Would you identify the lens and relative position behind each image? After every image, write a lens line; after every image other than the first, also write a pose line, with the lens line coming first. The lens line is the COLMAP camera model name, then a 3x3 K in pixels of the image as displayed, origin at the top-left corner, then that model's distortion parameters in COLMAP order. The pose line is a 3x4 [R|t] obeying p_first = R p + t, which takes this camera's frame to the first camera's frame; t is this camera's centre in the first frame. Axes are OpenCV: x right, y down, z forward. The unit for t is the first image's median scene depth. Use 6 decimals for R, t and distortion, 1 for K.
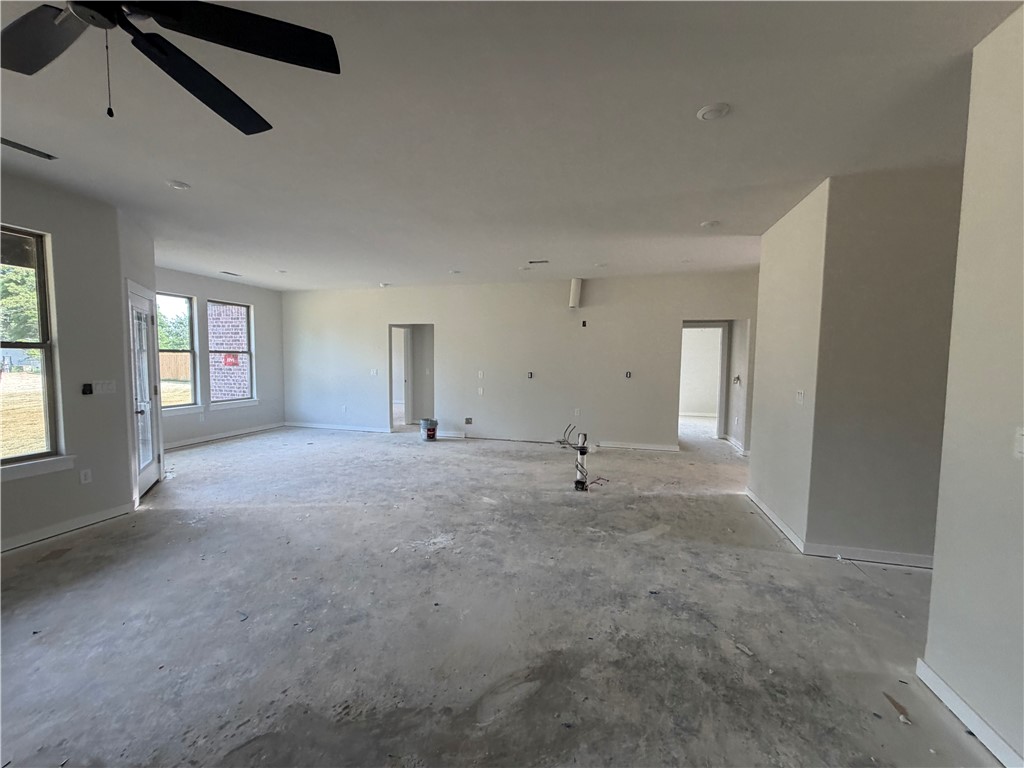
lens RADIAL K [[410.2, 0, 513.1], [0, 410.2, 385.8], [0, 0, 1]] dist [-0.001339, -0.000280]
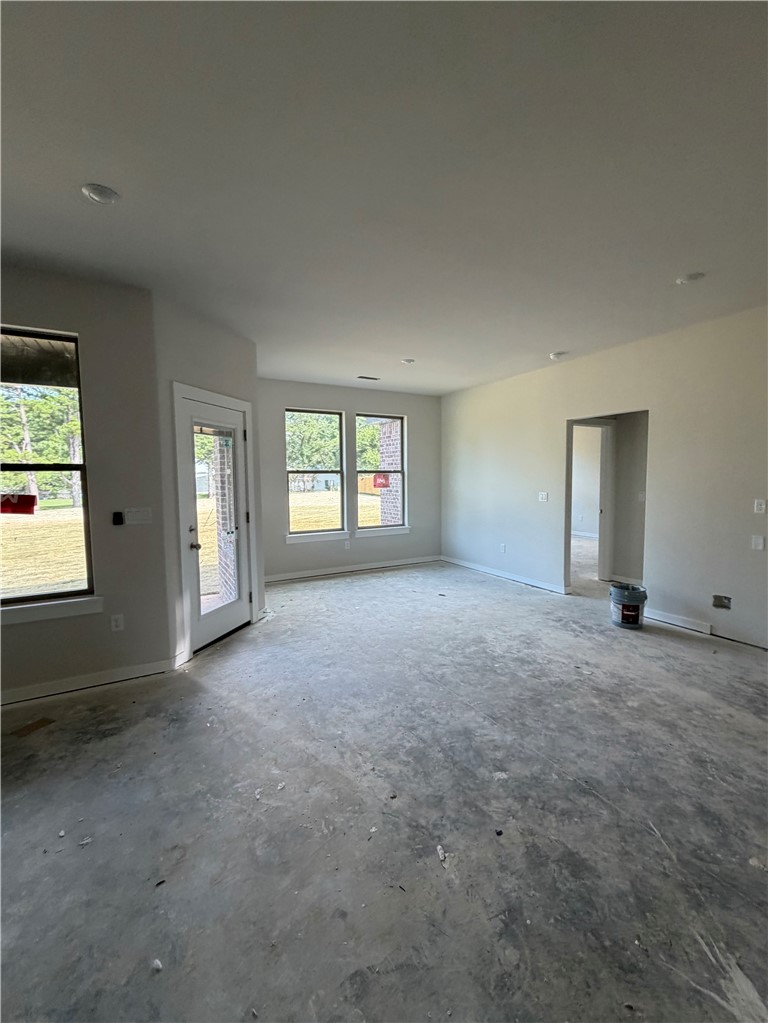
lens RADIAL K [[414.6, 0, 390.9], [0, 414.6, 509.1], [0, 0, 1]] dist [-0.001393, 0.000254]
pose [[0.684120, 0.038742, -0.728340, -0.027475], [-0.032095, 0.999220, 0.023004, -0.025784], [0.728663, 0.007638, 0.684830, 0.442052]]
